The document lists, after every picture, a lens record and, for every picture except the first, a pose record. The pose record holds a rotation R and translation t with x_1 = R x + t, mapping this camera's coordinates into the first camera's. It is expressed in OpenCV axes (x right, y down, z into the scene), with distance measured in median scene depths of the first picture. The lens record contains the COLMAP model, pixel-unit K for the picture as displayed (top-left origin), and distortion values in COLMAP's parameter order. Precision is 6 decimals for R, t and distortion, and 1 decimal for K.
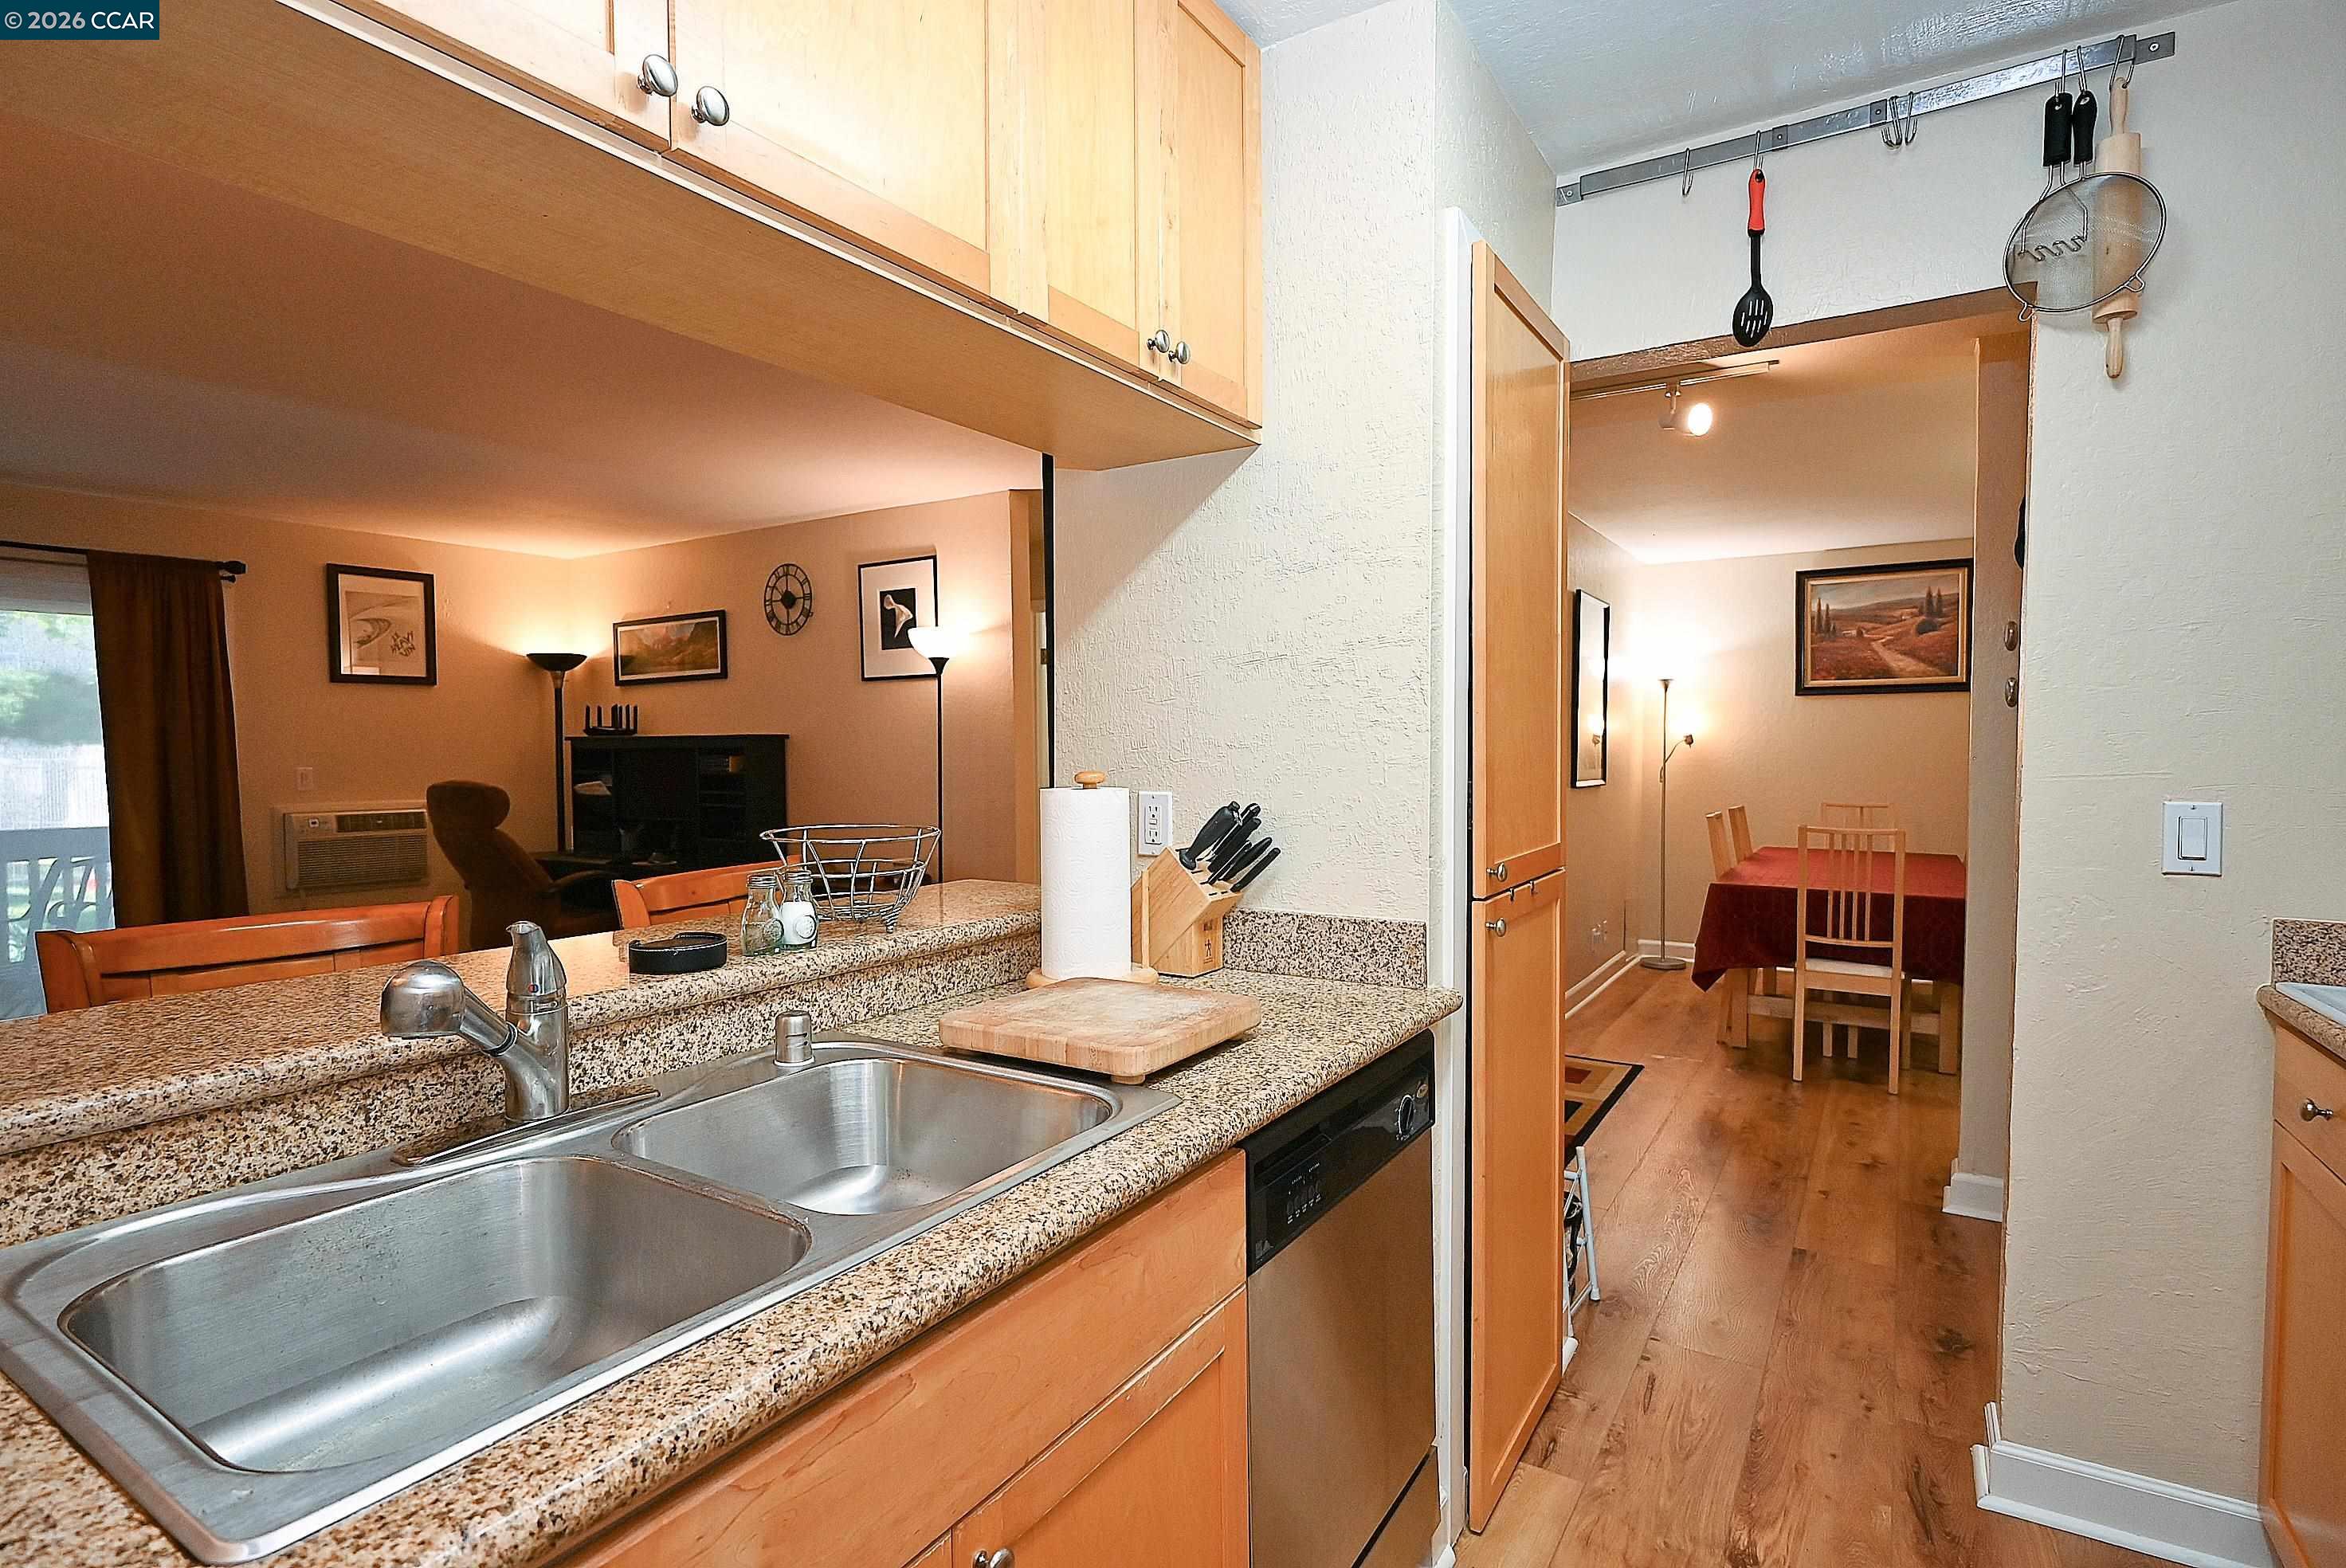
lens RADIAL K [[1157.5, 0, 1170.1], [0, 1157.5, 786.2], [0, 0, 1]] dist [-0.009114, 0.006454]
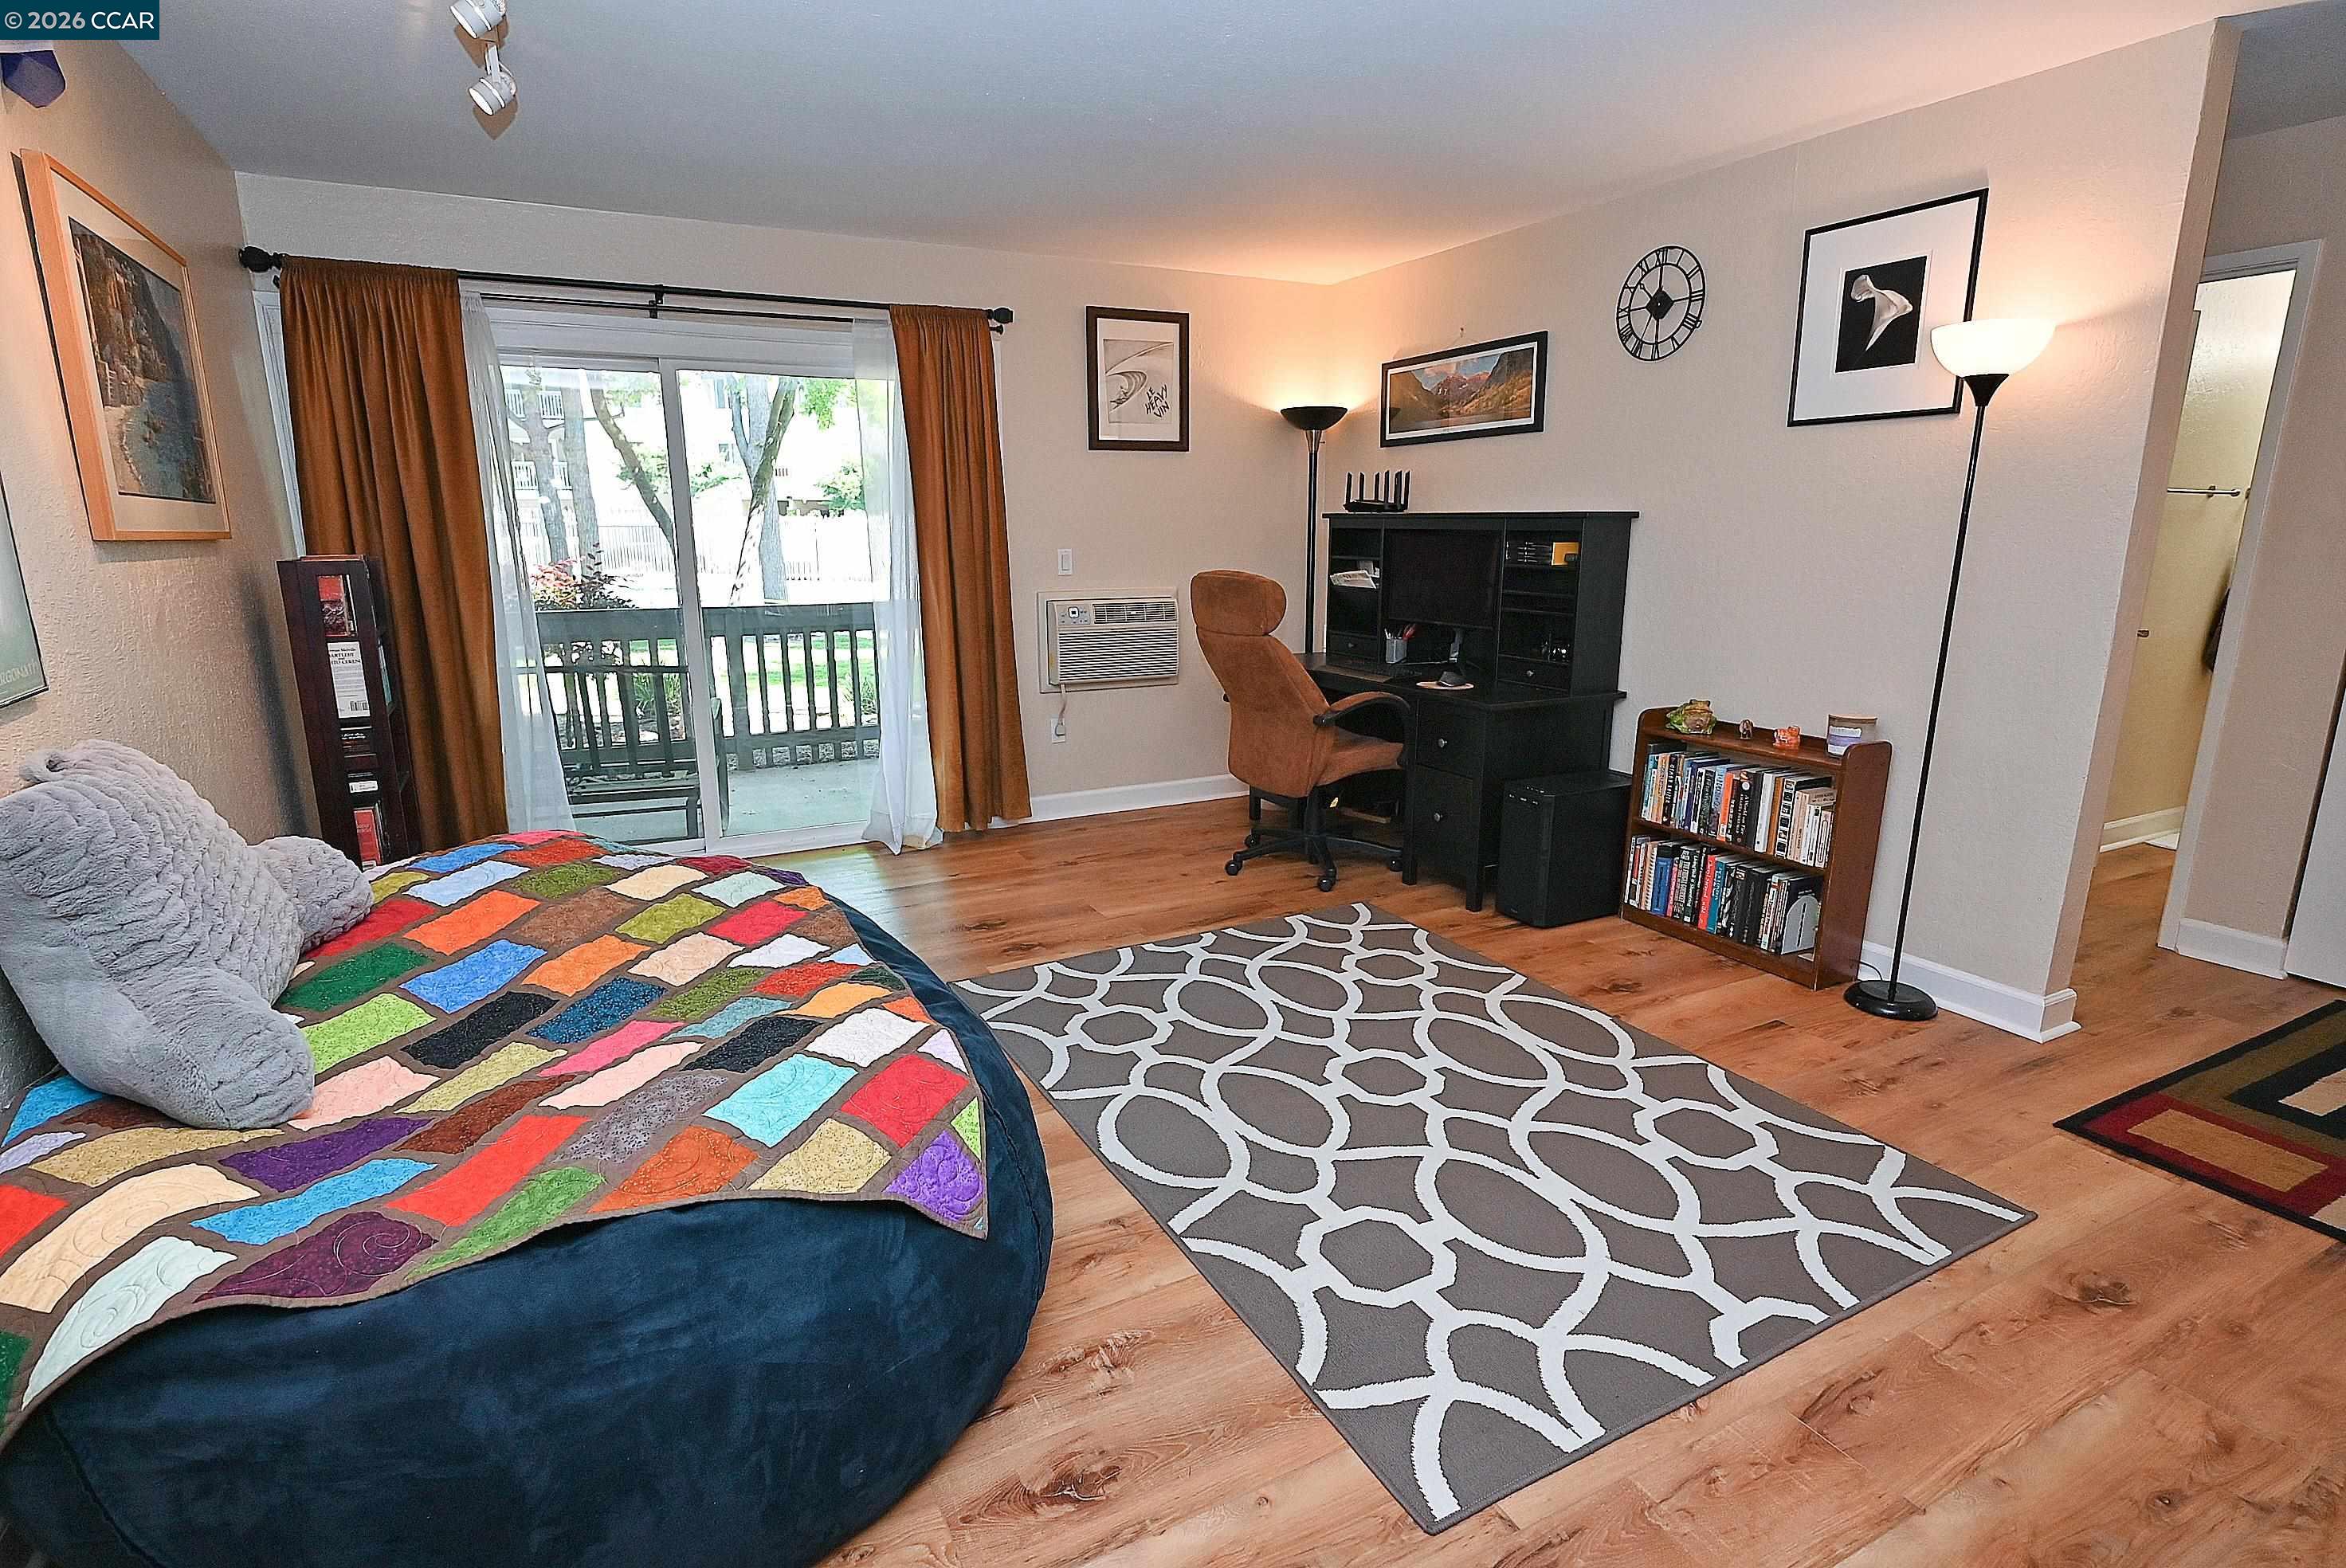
lens RADIAL K [[1157.5, 0, 1170.1], [0, 1157.5, 786.2], [0, 0, 1]] dist [-0.009114, 0.006454]
pose [[0.864733, 0.115632, -0.488739, -0.207565], [-0.017946, 0.979627, 0.200020, -0.015977], [0.501911, -0.164193, 0.849191, 0.234075]]
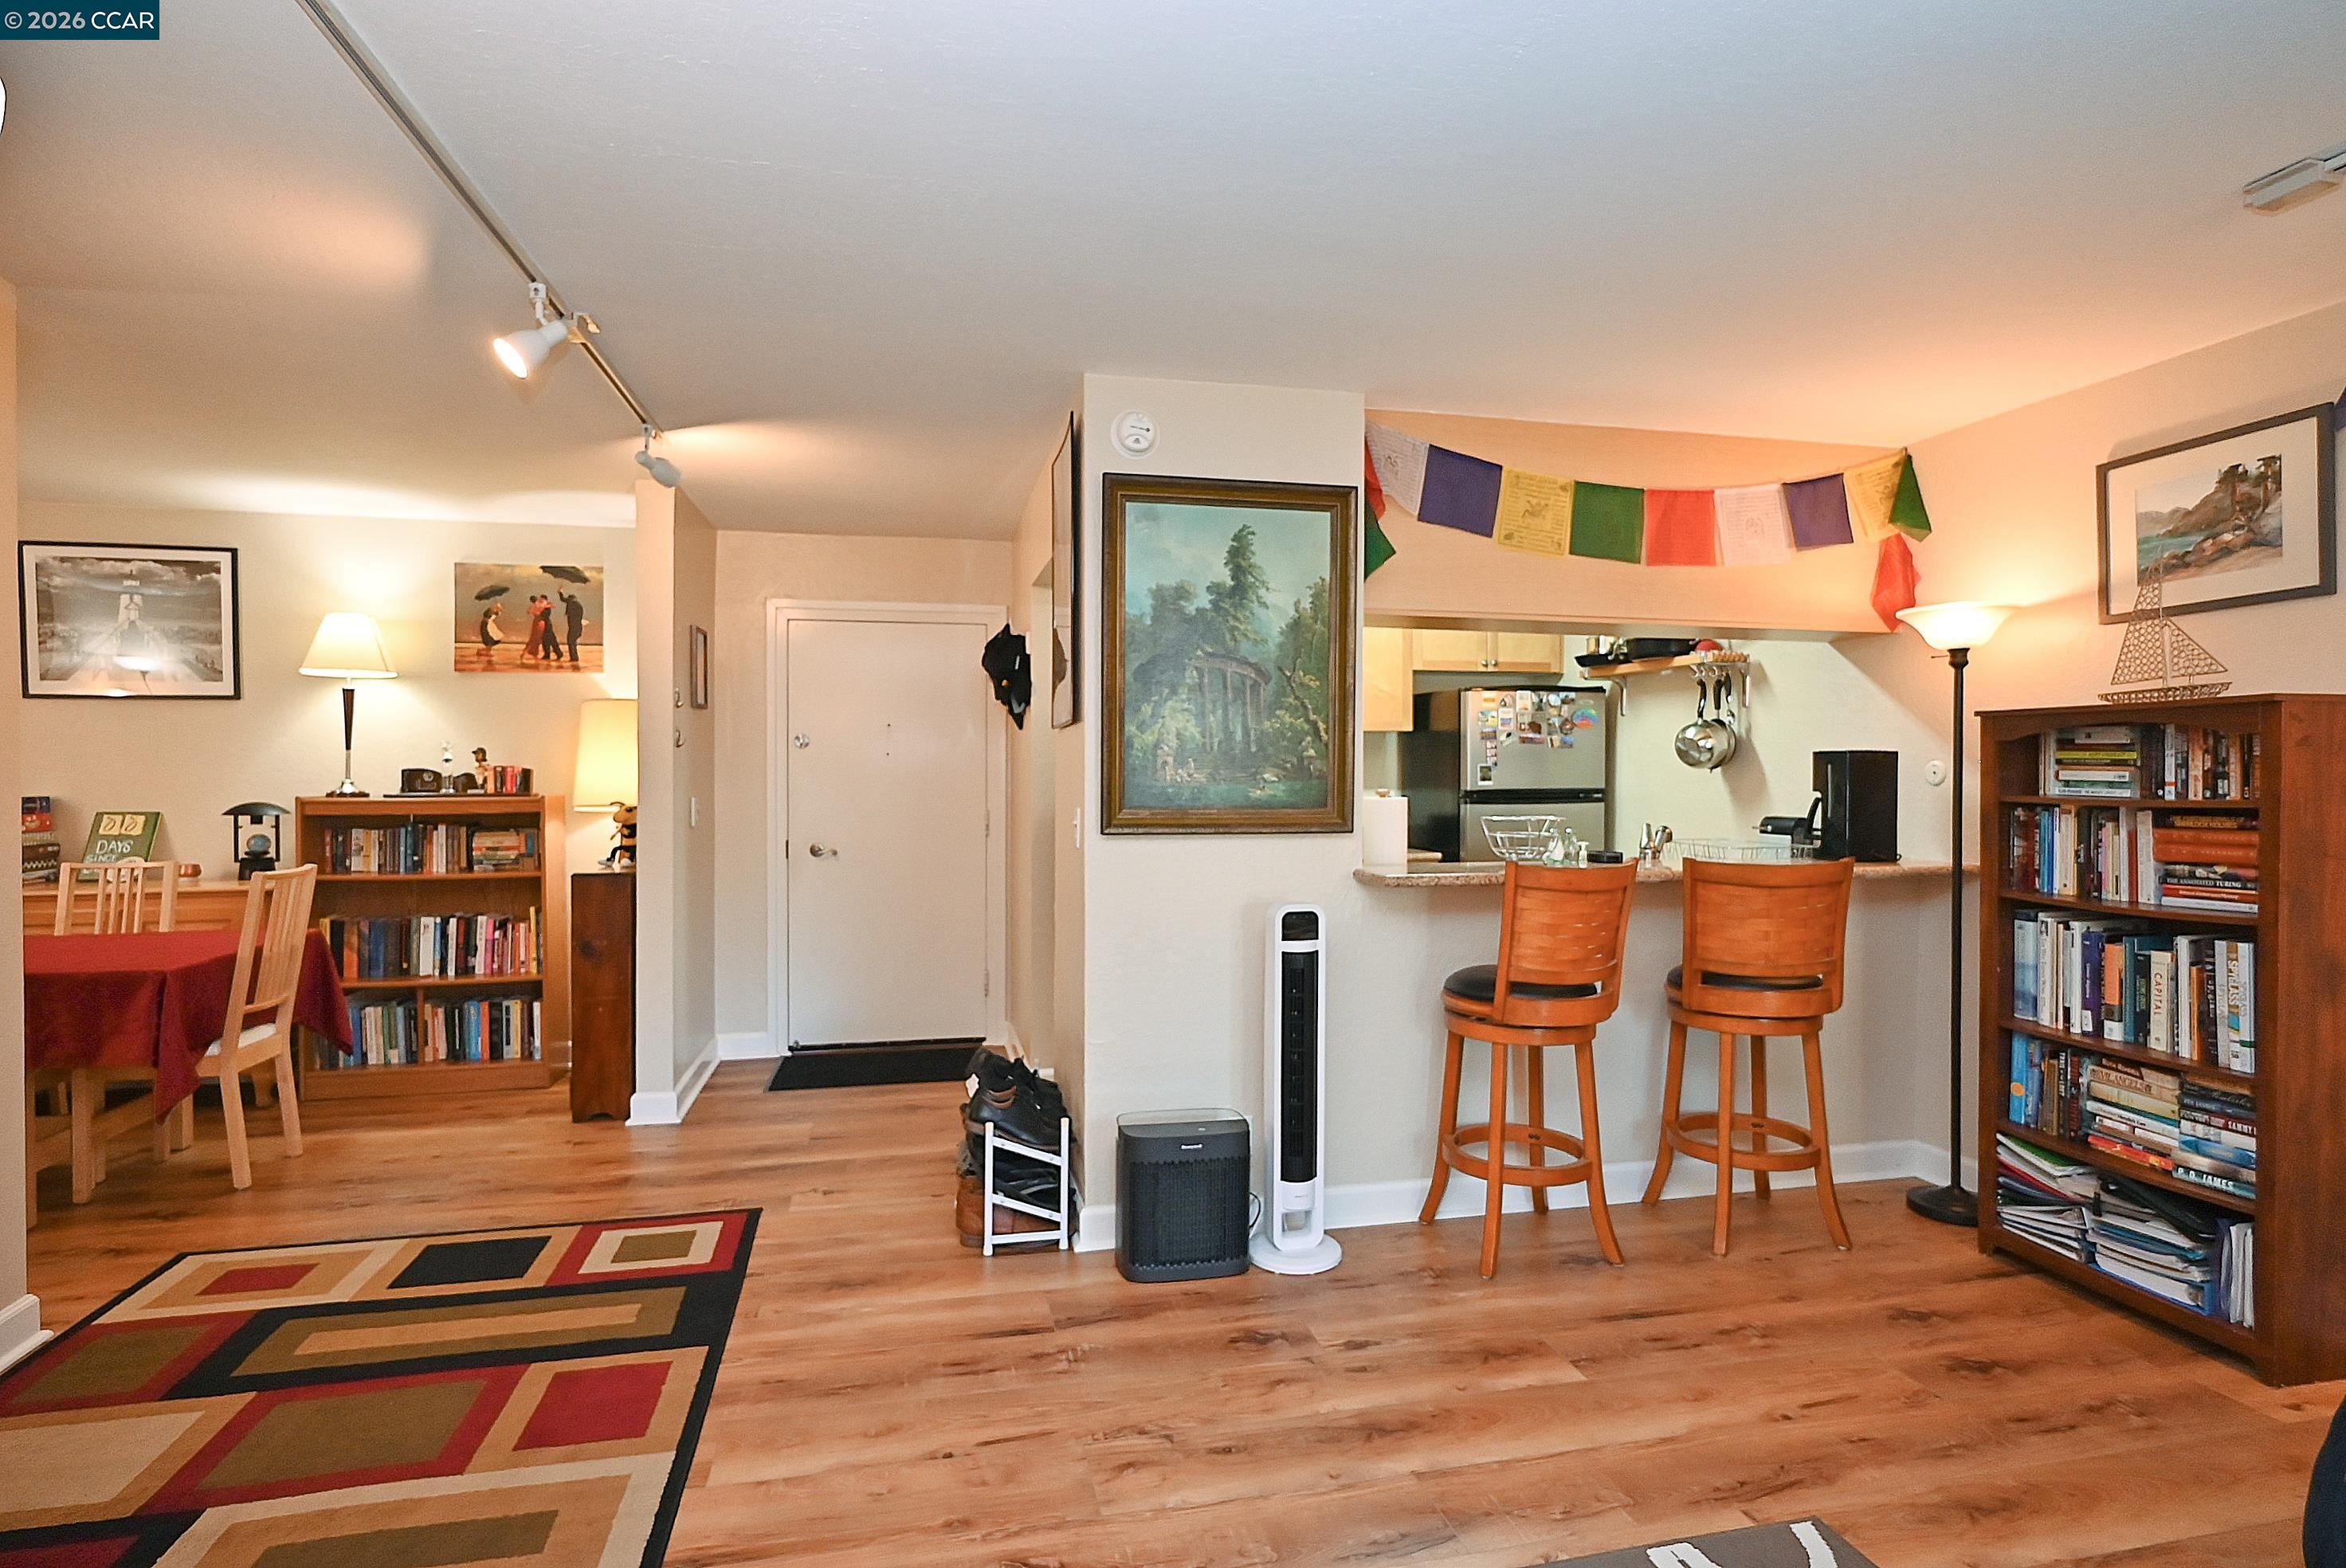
lens RADIAL K [[1169.2, 0, 1172.4], [0, 1169.2, 786.3], [0, 0, 1]] dist [-0.010684, 0.006484]
pose [[-0.709772, -0.007816, 0.704388, -0.370369], [0.024451, 0.999063, 0.035724, -0.029908], [-0.704007, 0.042578, -0.708916, 0.826965]]
